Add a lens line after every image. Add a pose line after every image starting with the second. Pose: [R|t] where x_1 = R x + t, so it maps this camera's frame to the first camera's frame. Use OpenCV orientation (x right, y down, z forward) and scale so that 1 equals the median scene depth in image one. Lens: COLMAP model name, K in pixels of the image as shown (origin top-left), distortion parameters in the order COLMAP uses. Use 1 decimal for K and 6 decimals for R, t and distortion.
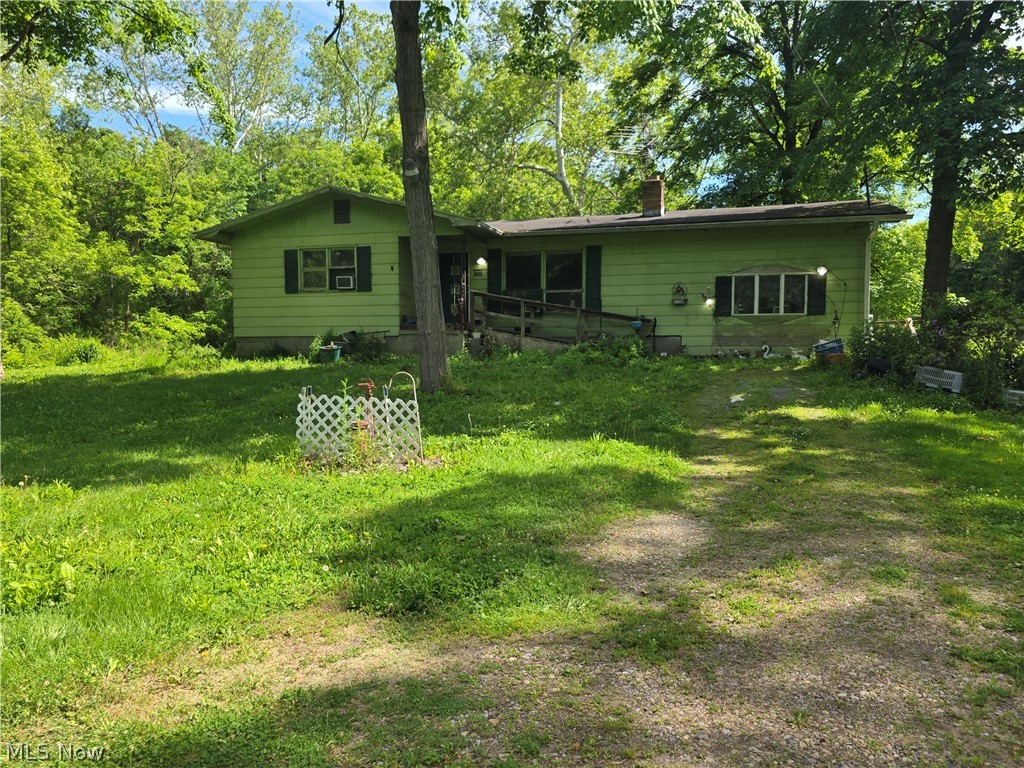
lens RADIAL K [[719.6, 0, 512.0], [0, 719.6, 386.9], [0, 0, 1]] dist [0.070307, 0.000596]
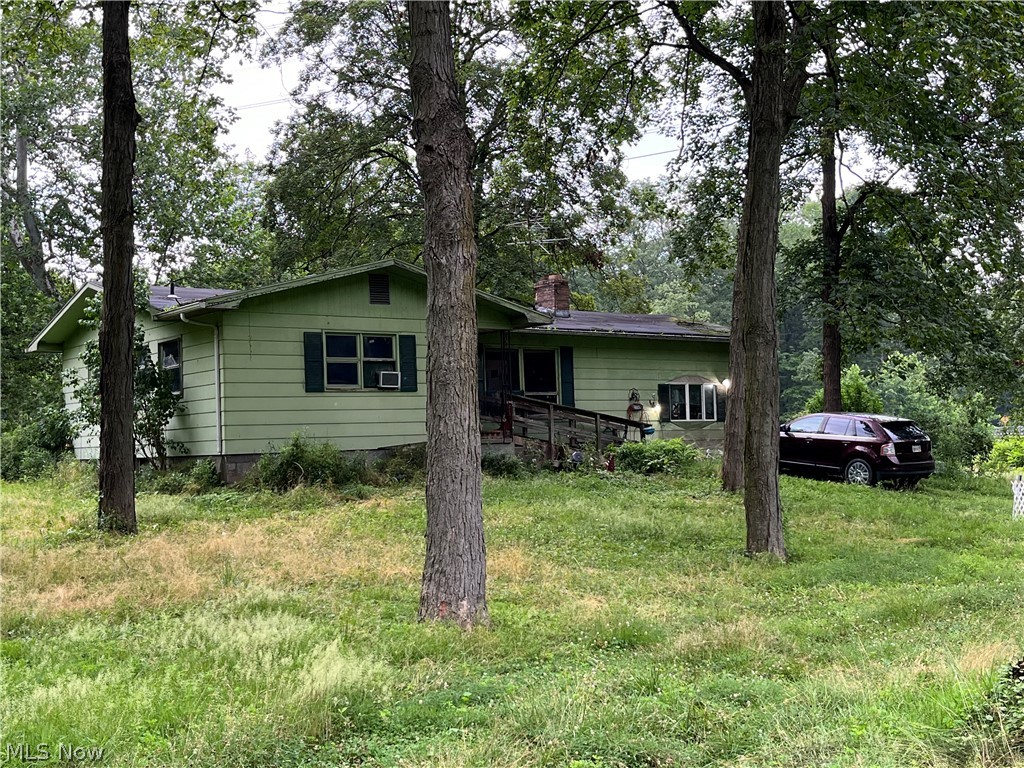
lens RADIAL K [[1223.7, 0, 511.8], [0, 1223.7, 384.0], [0, 0, 1]] dist [0.018613, 0.000000]
pose [[0.591959, 0.020932, 0.805696, -1.209418], [0.070353, 0.994505, -0.077527, -0.028999], [-0.802892, 0.102576, 0.587233, 0.126353]]
